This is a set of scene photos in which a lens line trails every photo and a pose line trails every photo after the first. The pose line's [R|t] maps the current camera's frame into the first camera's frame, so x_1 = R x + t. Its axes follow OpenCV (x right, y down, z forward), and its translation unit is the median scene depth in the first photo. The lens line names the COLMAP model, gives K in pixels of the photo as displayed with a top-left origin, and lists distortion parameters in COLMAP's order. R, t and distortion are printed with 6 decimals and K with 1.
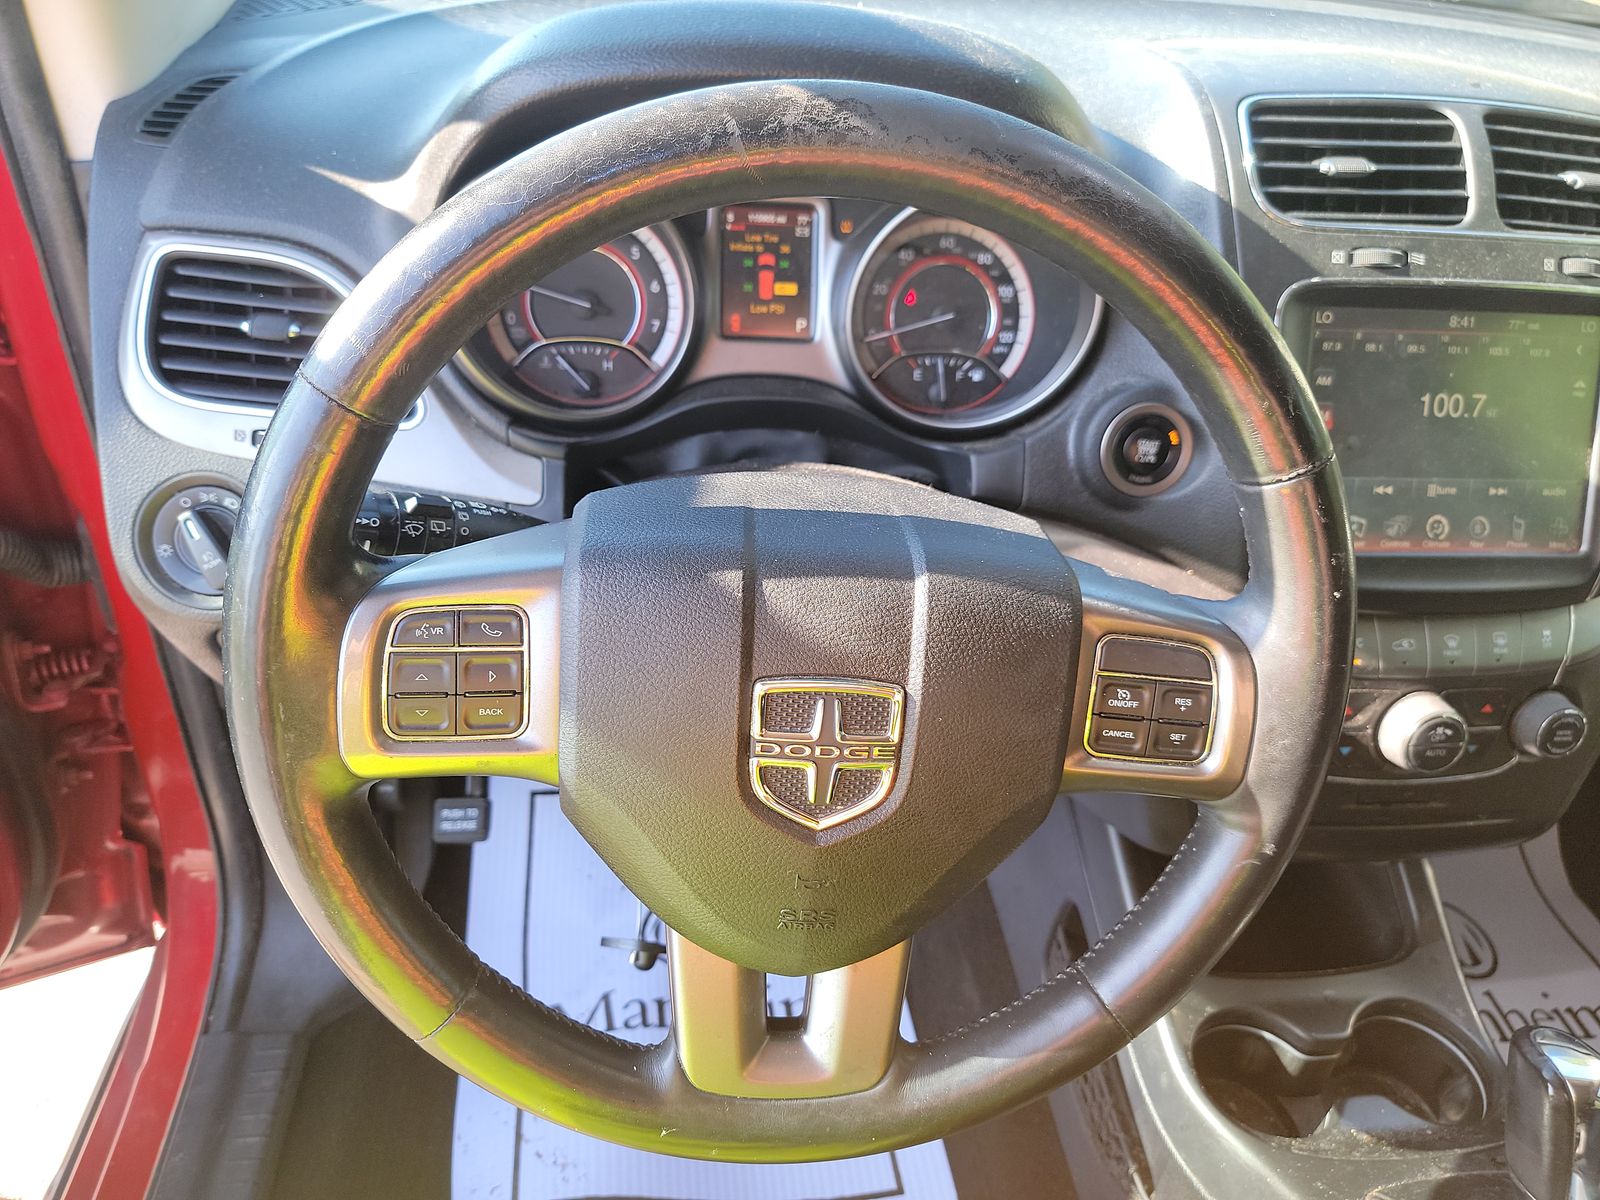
lens RADIAL K [[1119.5, 0, 798.9], [0, 1119.5, 592.6], [0, 0, 1]] dist [0.013391, -0.017553]
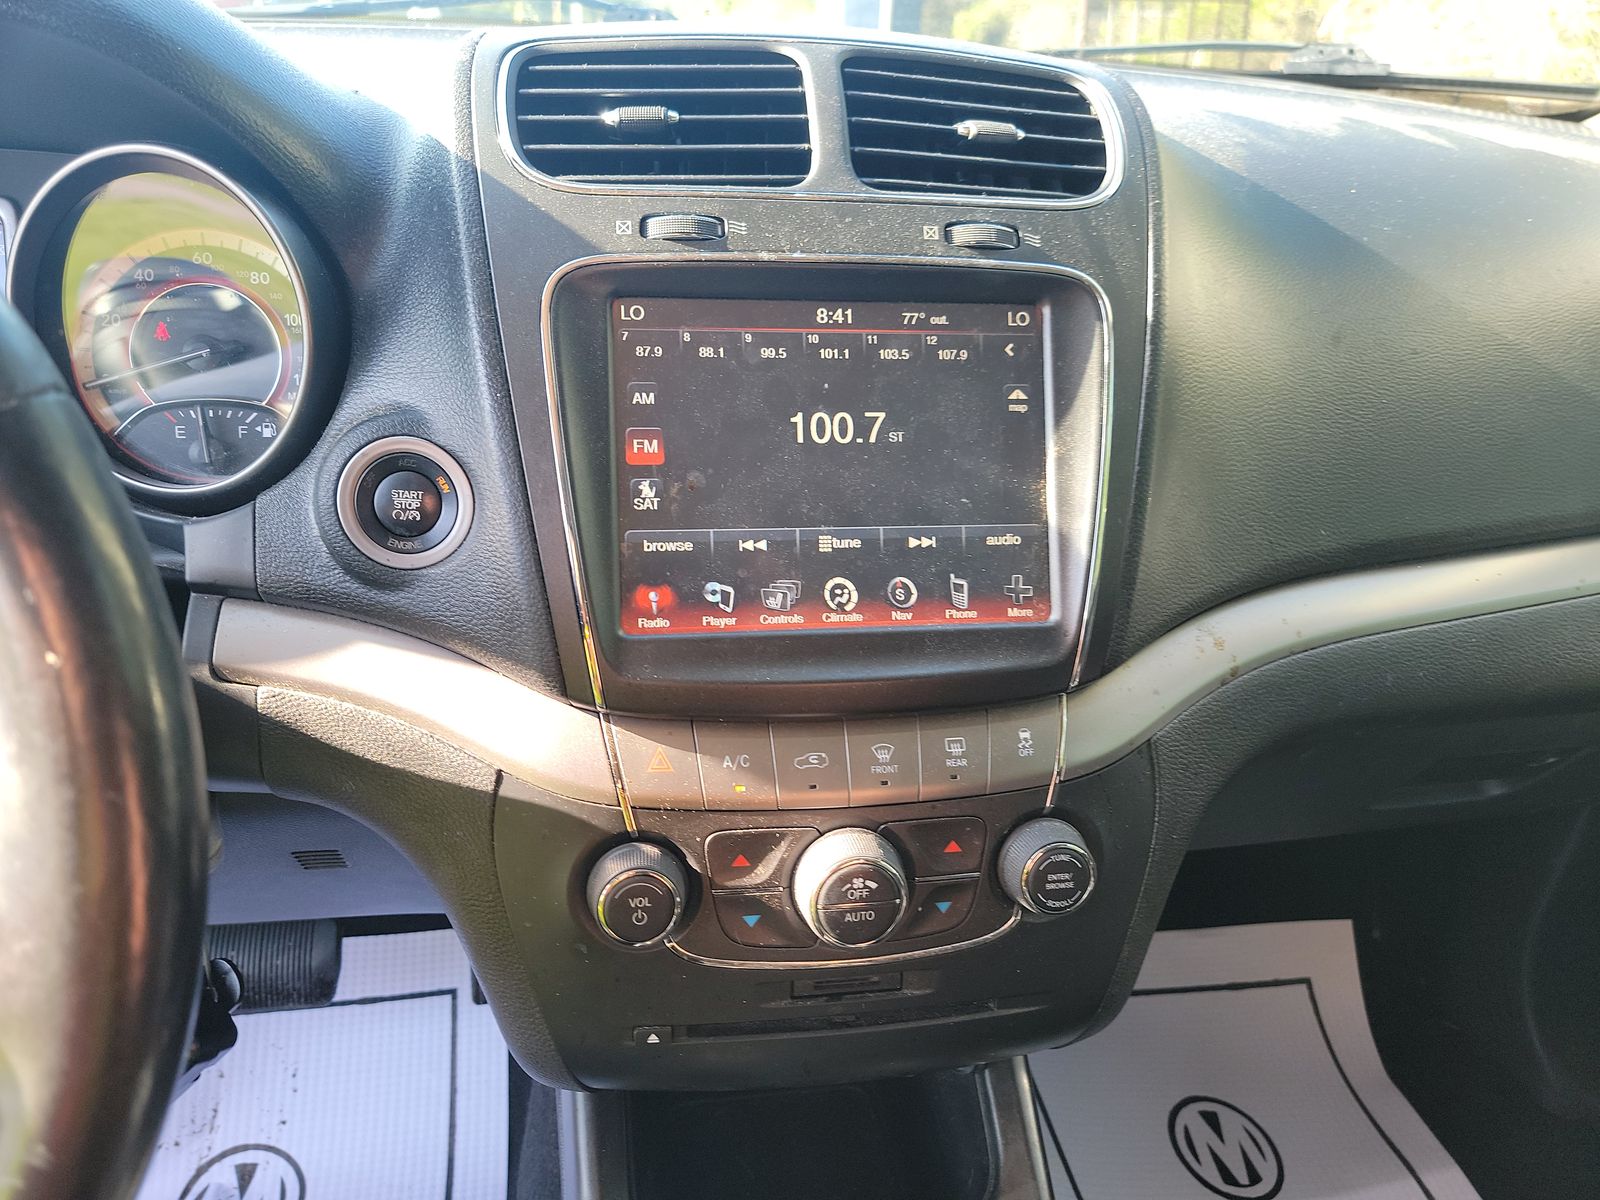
lens RADIAL K [[1119.5, 0, 789.9], [0, 1119.5, 605.3], [0, 0, 1]] dist [0.013391, -0.017553]
pose [[0.998579, -0.048014, 0.023115, 0.535072], [0.051019, 0.986668, -0.154540, 0.060400], [-0.015387, 0.155500, 0.987716, 0.298637]]
